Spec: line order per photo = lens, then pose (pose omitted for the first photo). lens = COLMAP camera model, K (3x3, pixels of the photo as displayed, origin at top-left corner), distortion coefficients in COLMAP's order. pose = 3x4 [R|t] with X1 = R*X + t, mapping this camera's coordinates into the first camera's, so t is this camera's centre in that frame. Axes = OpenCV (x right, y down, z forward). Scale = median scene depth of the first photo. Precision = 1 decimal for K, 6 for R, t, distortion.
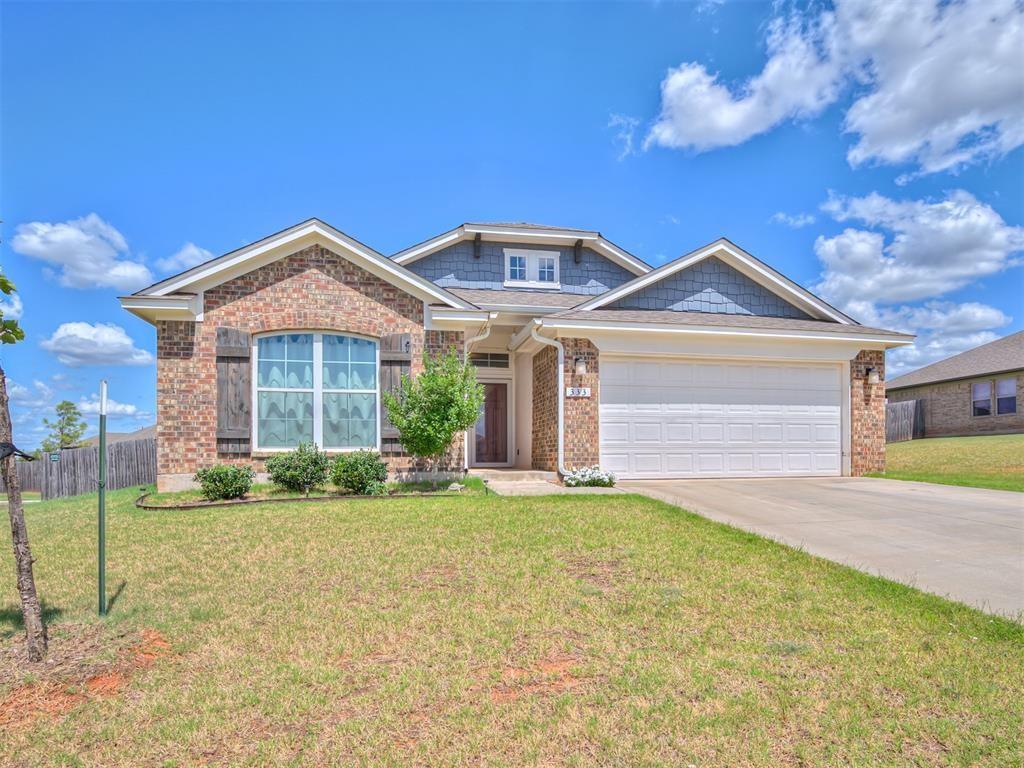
lens RADIAL K [[589.1, 0, 512.1], [0, 589.1, 463.6], [0, 0, 1]] dist [-0.007306, -0.001056]
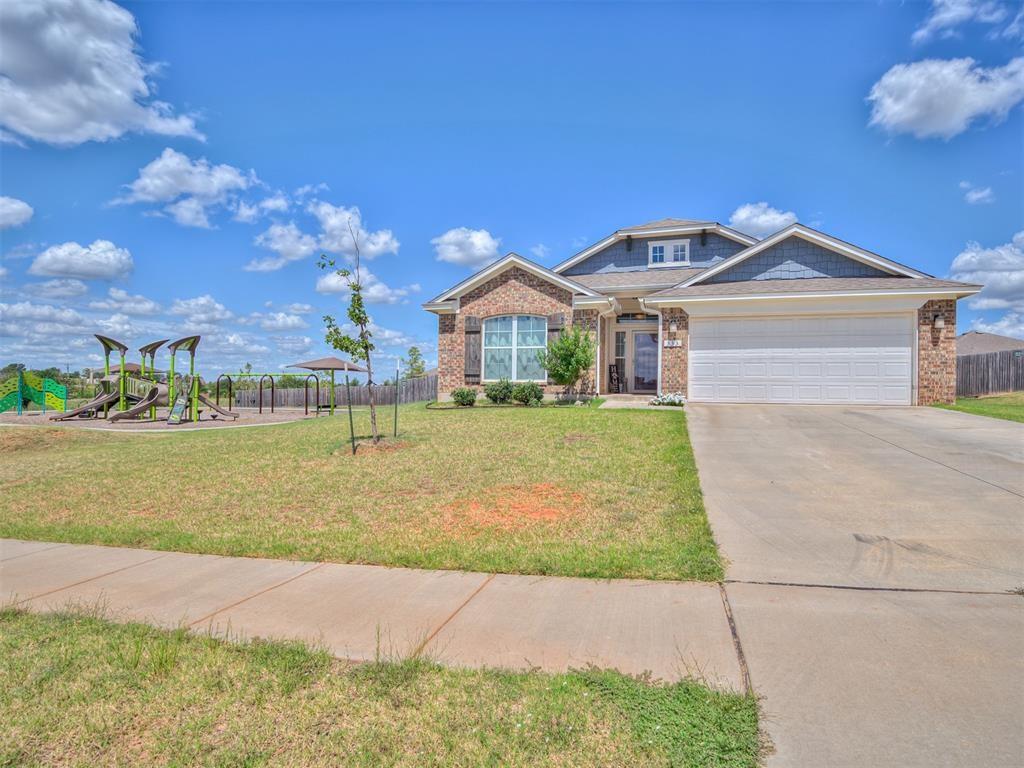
lens RADIAL K [[617.8, 0, 512.0], [0, 617.8, 384.0], [0, 0, 1]] dist [0.001086, -0.000175]
pose [[0.866334, 0.009938, -0.499367, 0.575479], [-0.017001, 0.999809, -0.009596, 0.004054], [0.499176, 0.016803, 0.866338, -0.596820]]
